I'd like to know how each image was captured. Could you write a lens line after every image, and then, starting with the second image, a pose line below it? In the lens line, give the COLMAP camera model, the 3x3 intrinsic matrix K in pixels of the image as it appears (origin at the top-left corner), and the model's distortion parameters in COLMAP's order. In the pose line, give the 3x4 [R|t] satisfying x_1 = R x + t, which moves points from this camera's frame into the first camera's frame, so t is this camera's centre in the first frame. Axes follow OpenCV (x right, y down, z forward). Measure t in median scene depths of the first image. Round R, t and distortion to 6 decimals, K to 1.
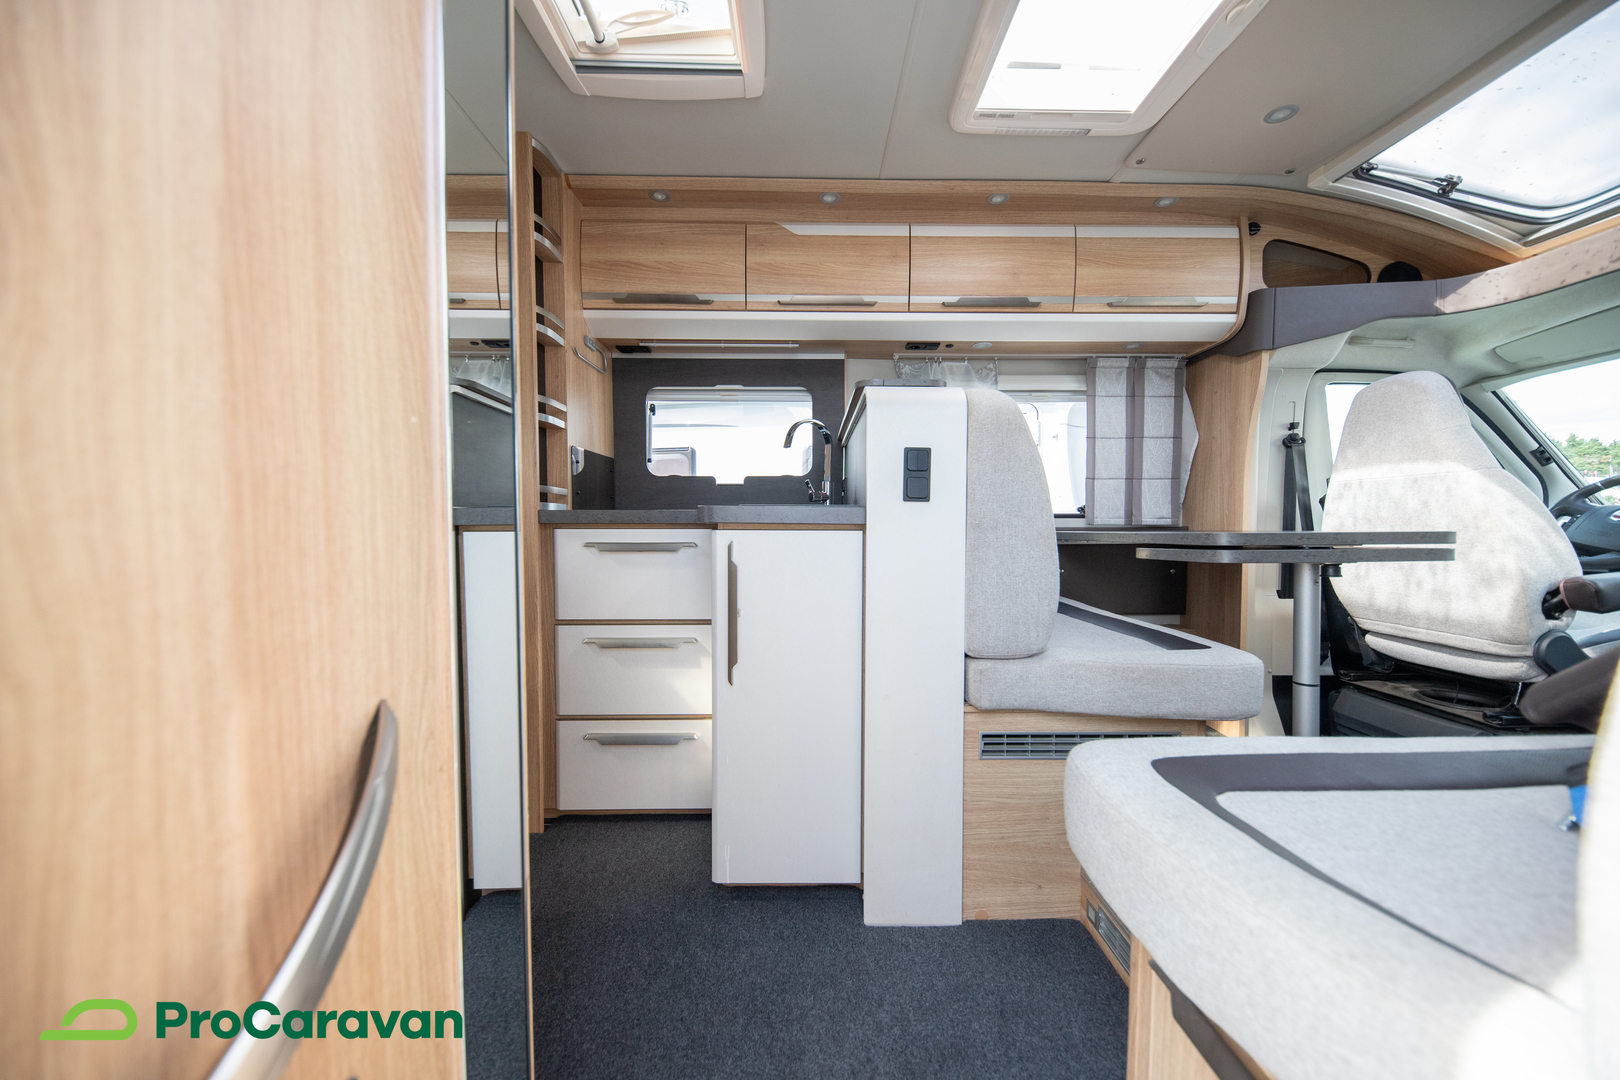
lens RADIAL K [[555.6, 0, 812.6], [0, 555.6, 540.3], [0, 0, 1]] dist [0.011616, -0.007397]
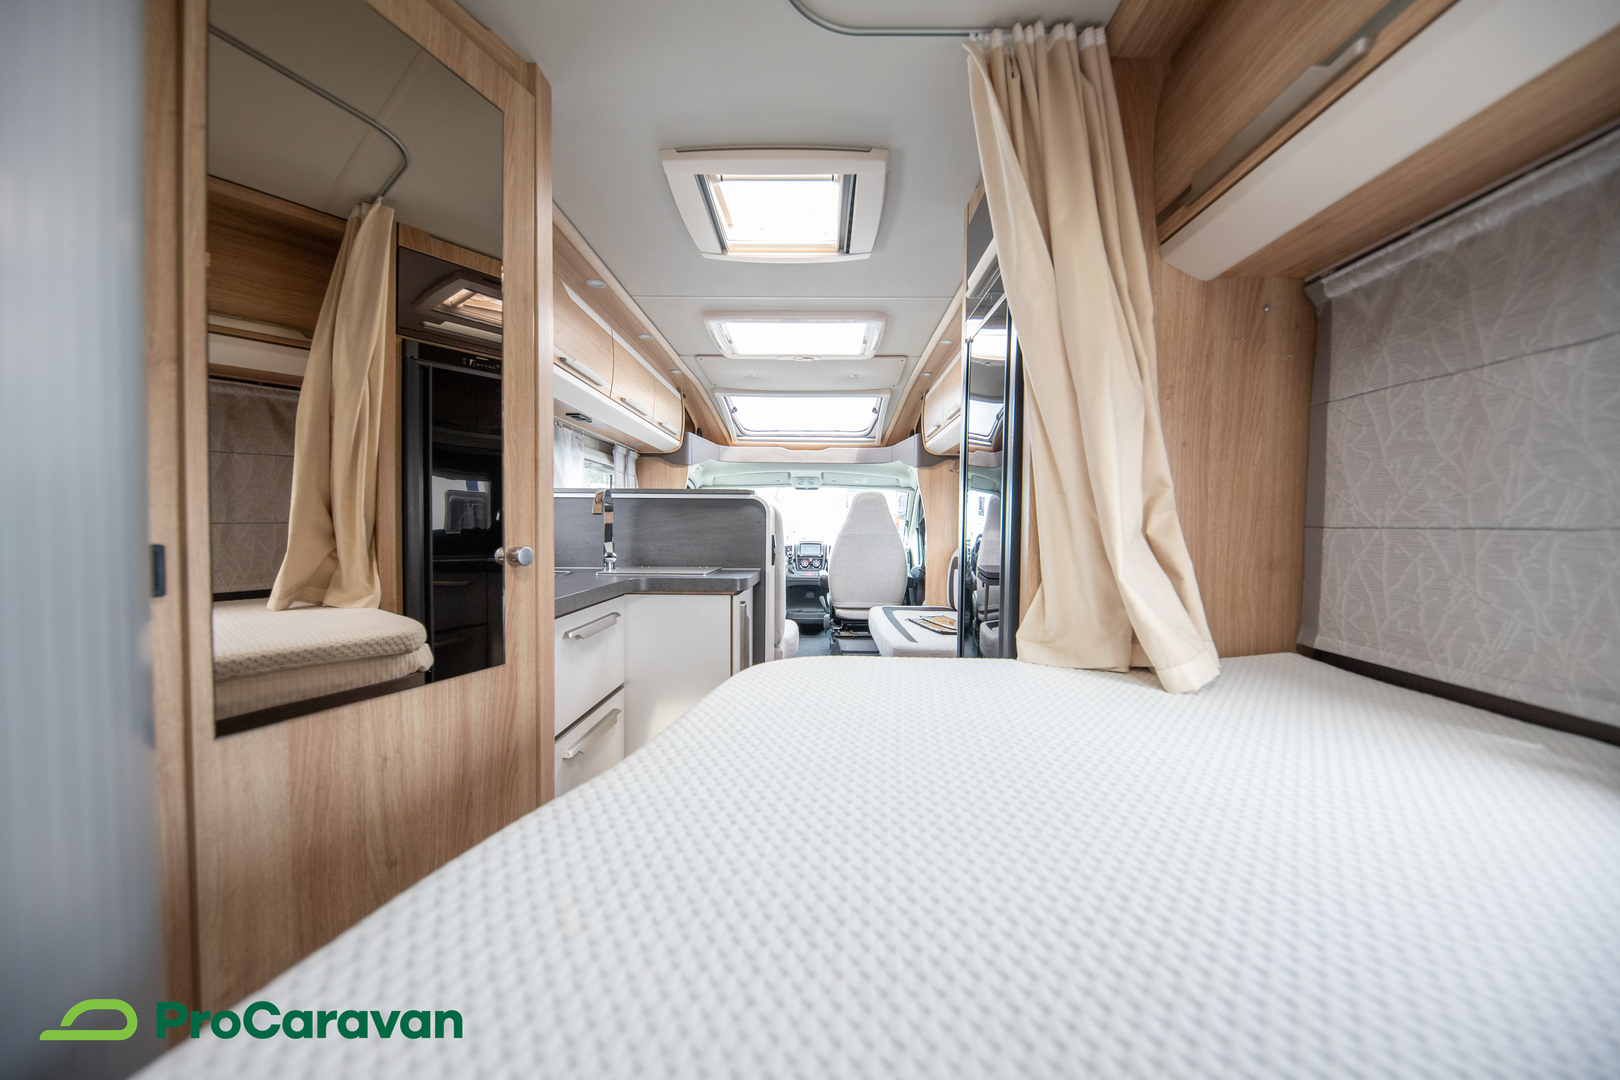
lens RADIAL K [[571.1, 0, 819.2], [0, 571.1, 543.8], [0, 0, 1]] dist [-0.002308, -0.000320]
pose [[0.010745, -0.023983, 0.999655, -1.064514], [0.021376, 0.999489, 0.023749, -0.105420], [-0.999714, 0.021114, 0.011253, 0.526040]]
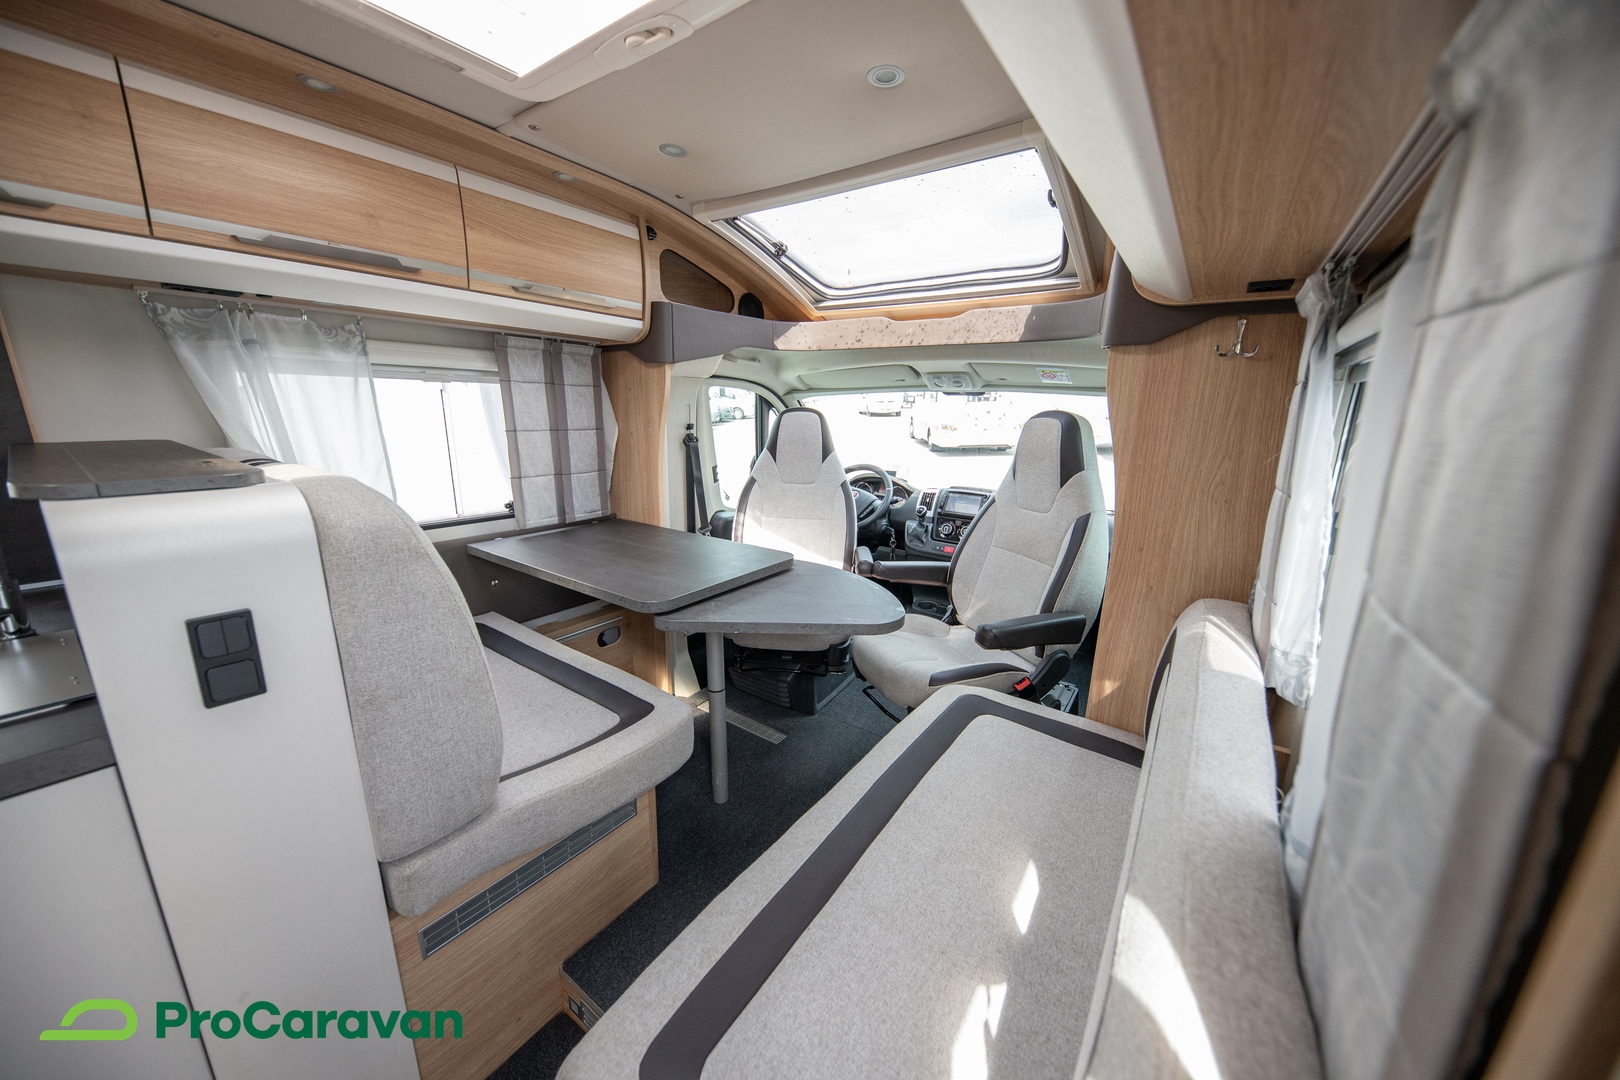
lens RADIAL K [[555.6, 0, 812.6], [0, 555.6, 540.3], [0, 0, 1]] dist [0.011616, -0.007397]
pose [[0.586879, -0.177748, 0.789923, 0.068127], [0.003298, 0.976122, 0.217197, -0.229039], [-0.809668, -0.124863, 0.573451, 0.115782]]
